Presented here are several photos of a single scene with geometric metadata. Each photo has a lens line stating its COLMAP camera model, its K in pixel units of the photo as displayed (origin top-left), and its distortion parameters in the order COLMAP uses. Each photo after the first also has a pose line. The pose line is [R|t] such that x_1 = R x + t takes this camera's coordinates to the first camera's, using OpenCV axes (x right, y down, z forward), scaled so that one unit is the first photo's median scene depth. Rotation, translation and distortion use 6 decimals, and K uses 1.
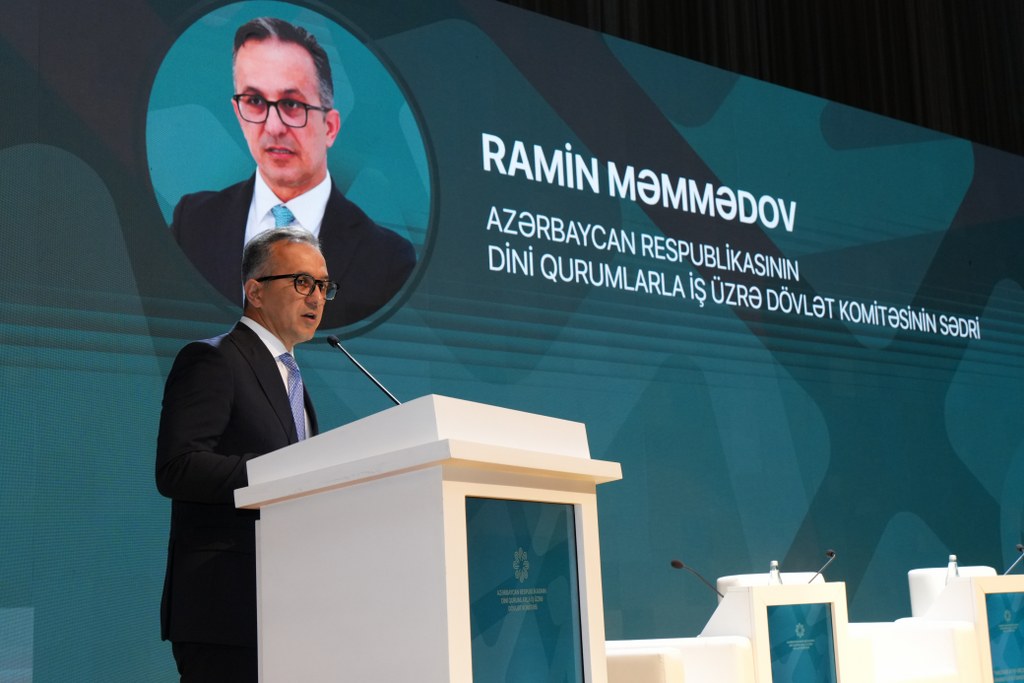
lens RADIAL K [[1541.2, 0, 508.2], [0, 1541.2, 348.9], [0, 0, 1]] dist [0.132114, 0.000000]
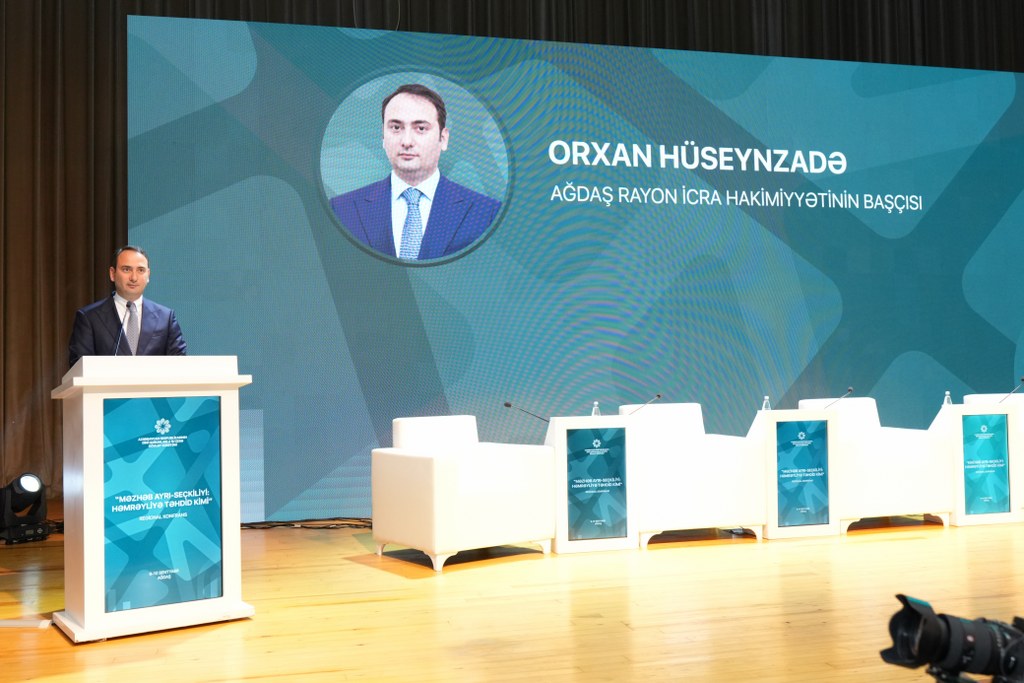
lens RADIAL K [[1063.6, 0, 516.0], [0, 1063.6, 336.4], [0, 0, 1]] dist [-0.003662, 0.000000]
pose [[0.882135, 0.009470, -0.470901, 0.456335], [0.054834, 0.990934, 0.122648, -0.057180], [0.467793, -0.134013, 0.873619, -0.029121]]
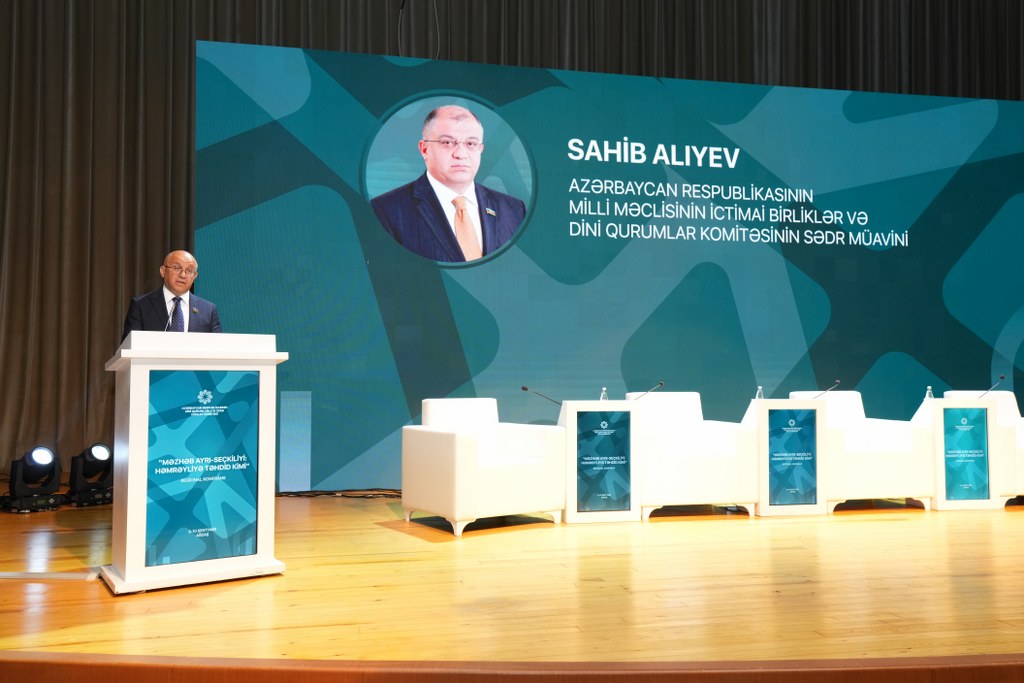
lens RADIAL K [[898.2, 0, 514.7], [0, 898.2, 341.1], [0, 0, 1]] dist [0.057846, 0.009142]
pose [[0.864606, 0.021914, -0.501972, 0.444930], [0.042076, 0.992381, 0.115796, -0.035536], [0.500686, -0.121239, 0.857097, 0.014508]]
